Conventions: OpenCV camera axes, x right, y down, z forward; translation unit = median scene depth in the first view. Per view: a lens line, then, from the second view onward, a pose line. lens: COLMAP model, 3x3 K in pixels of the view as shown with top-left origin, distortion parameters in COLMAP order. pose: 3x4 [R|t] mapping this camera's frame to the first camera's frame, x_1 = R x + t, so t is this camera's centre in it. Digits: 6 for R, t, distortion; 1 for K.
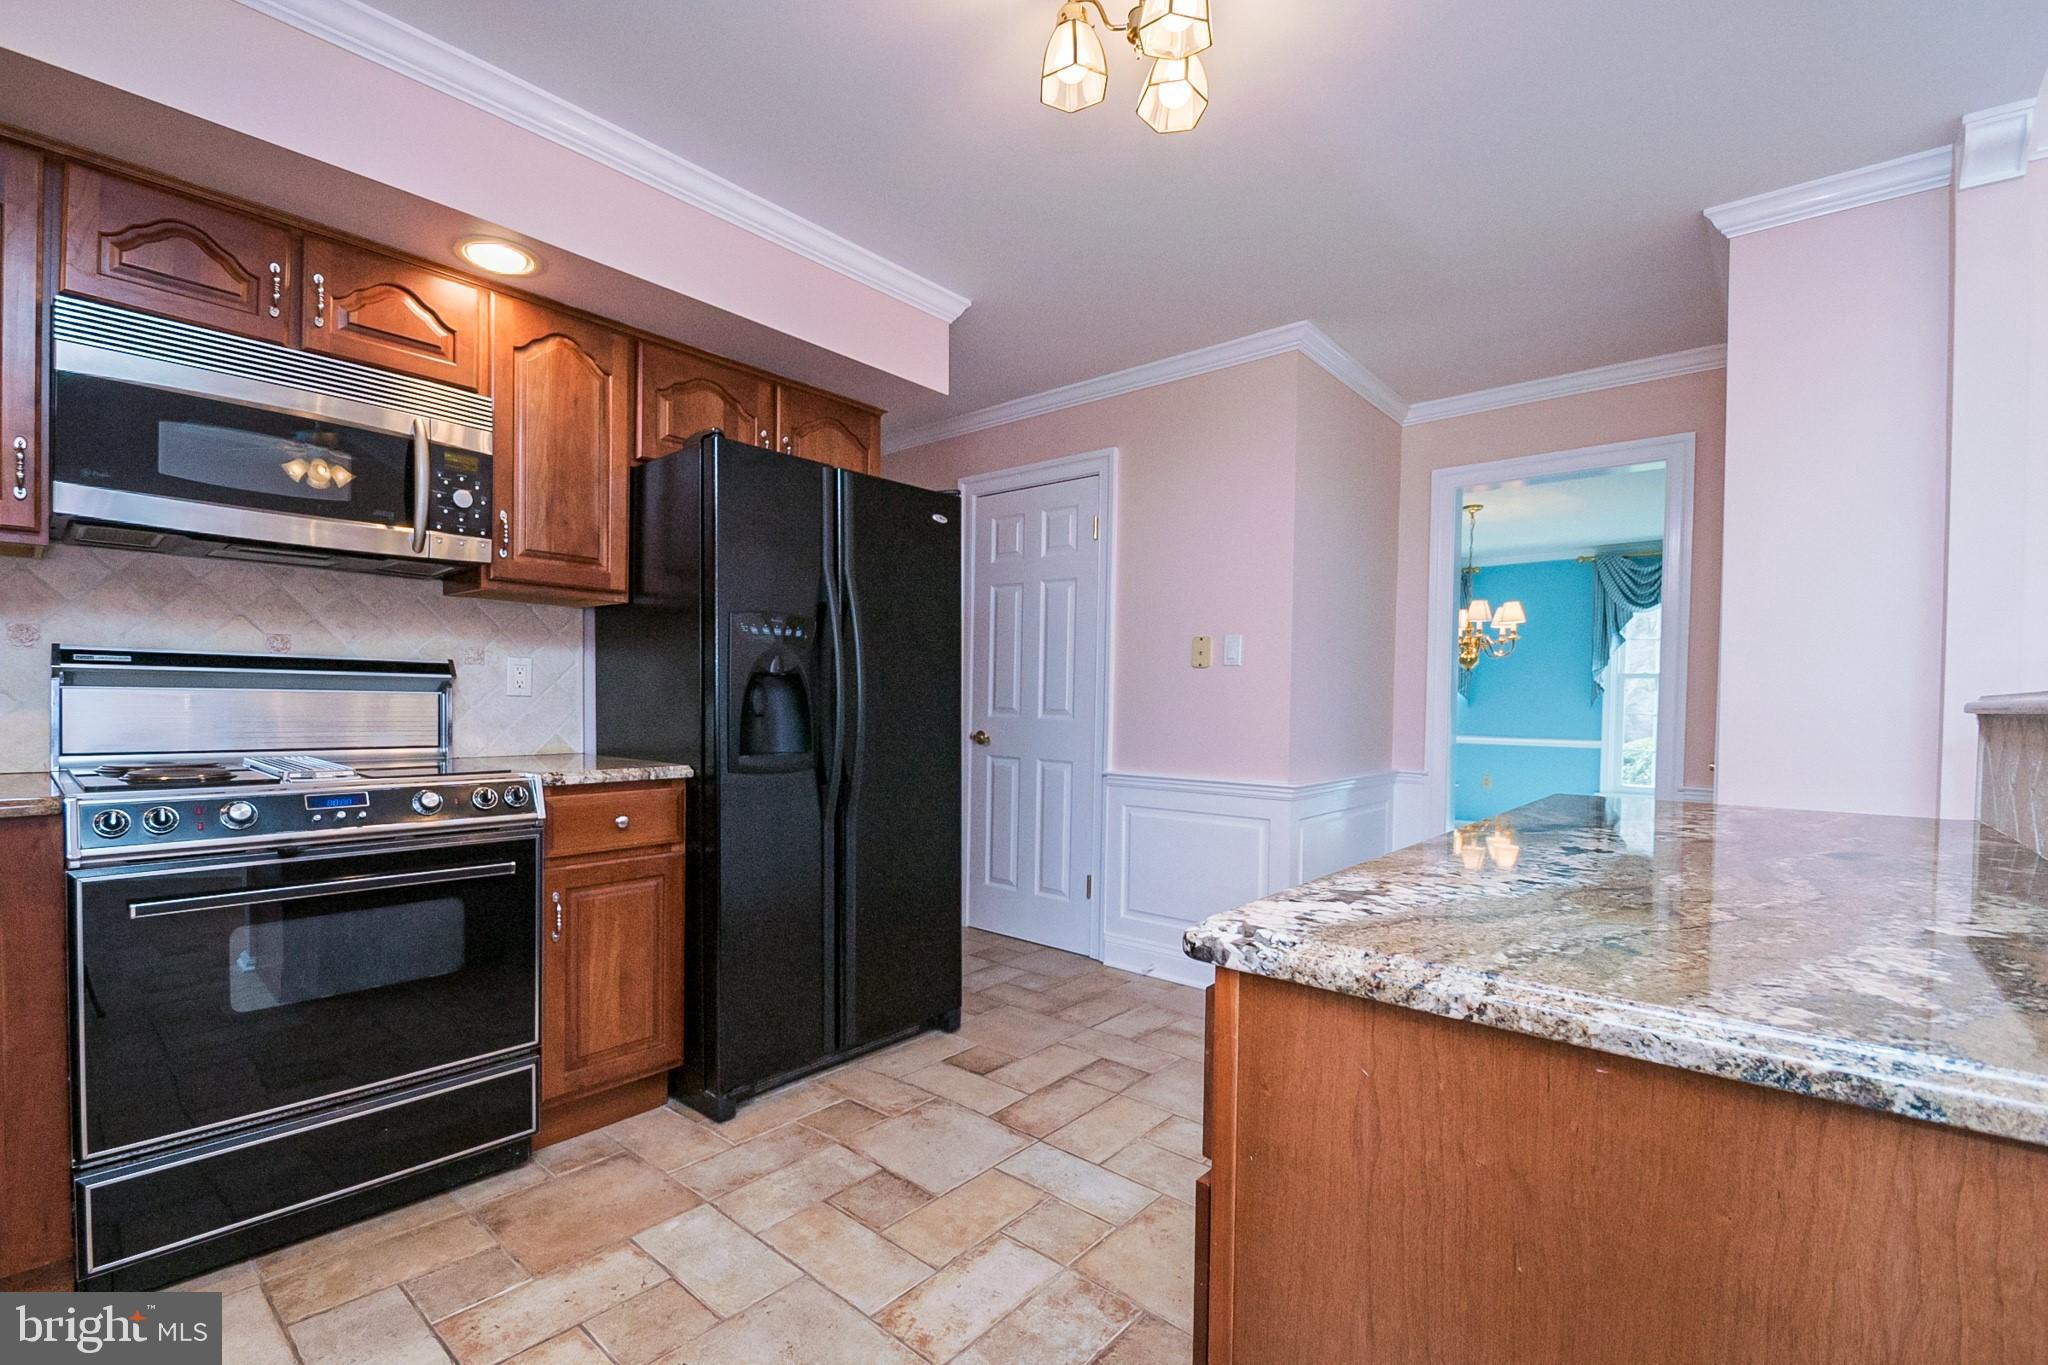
lens RADIAL K [[913.3, 0, 1011.5], [0, 913.3, 697.8], [0, 0, 1]] dist [0.004881, -0.011136]
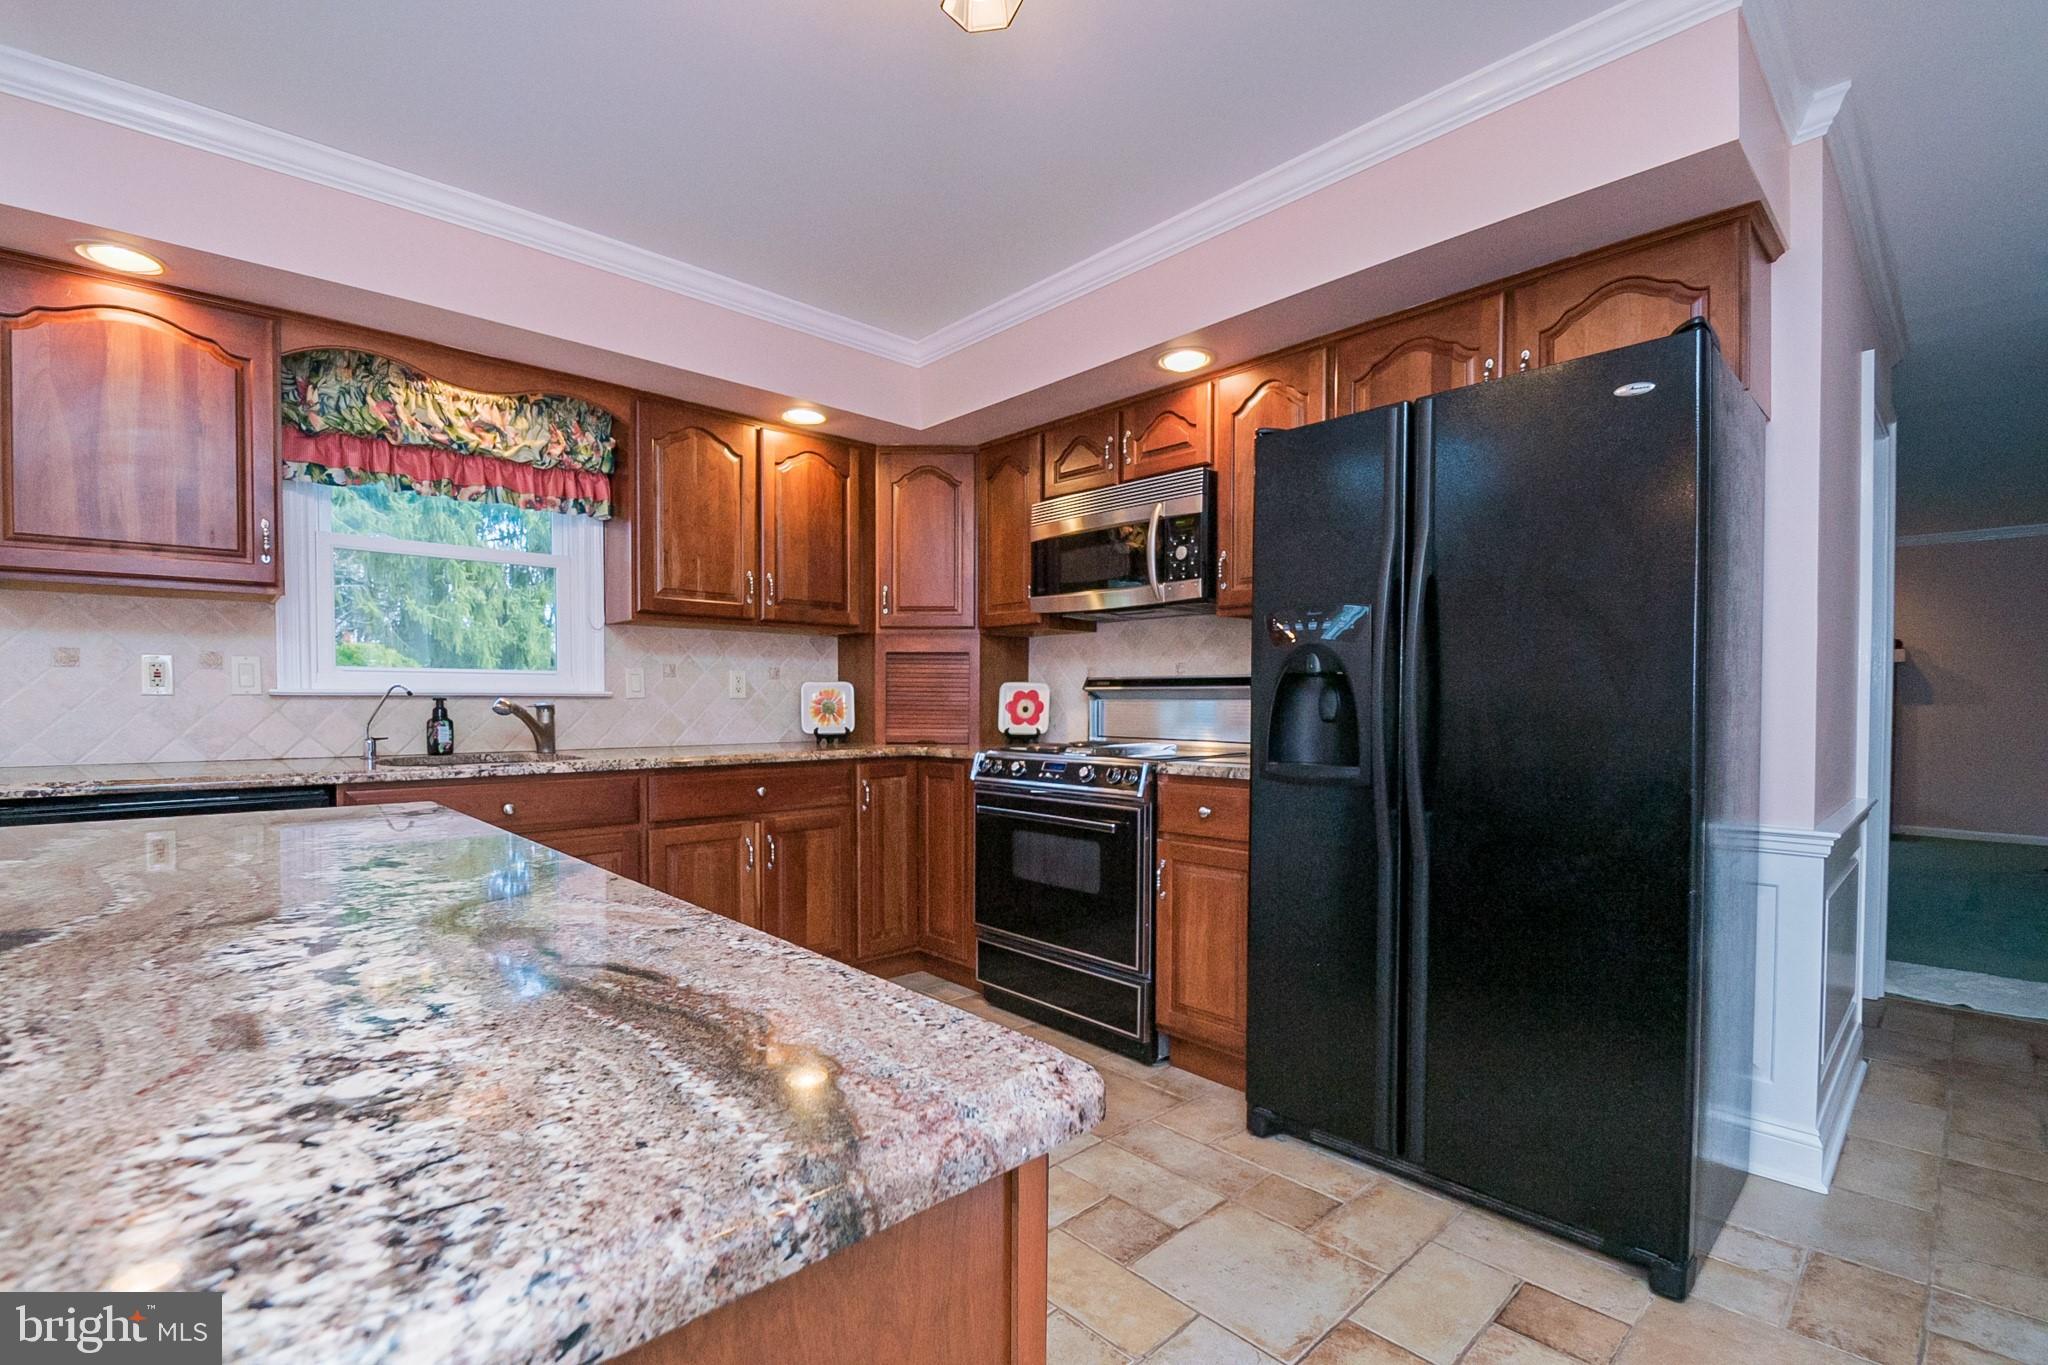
lens RADIAL K [[913.3, 0, 987.0], [0, 913.3, 710.5], [0, 0, 1]] dist [0.004881, -0.011136]
pose [[-0.135369, -0.008645, -0.990758, 0.729248], [-0.008359, 0.999936, -0.007583, 0.021132], [0.990760, 0.007256, -0.135432, 0.889748]]
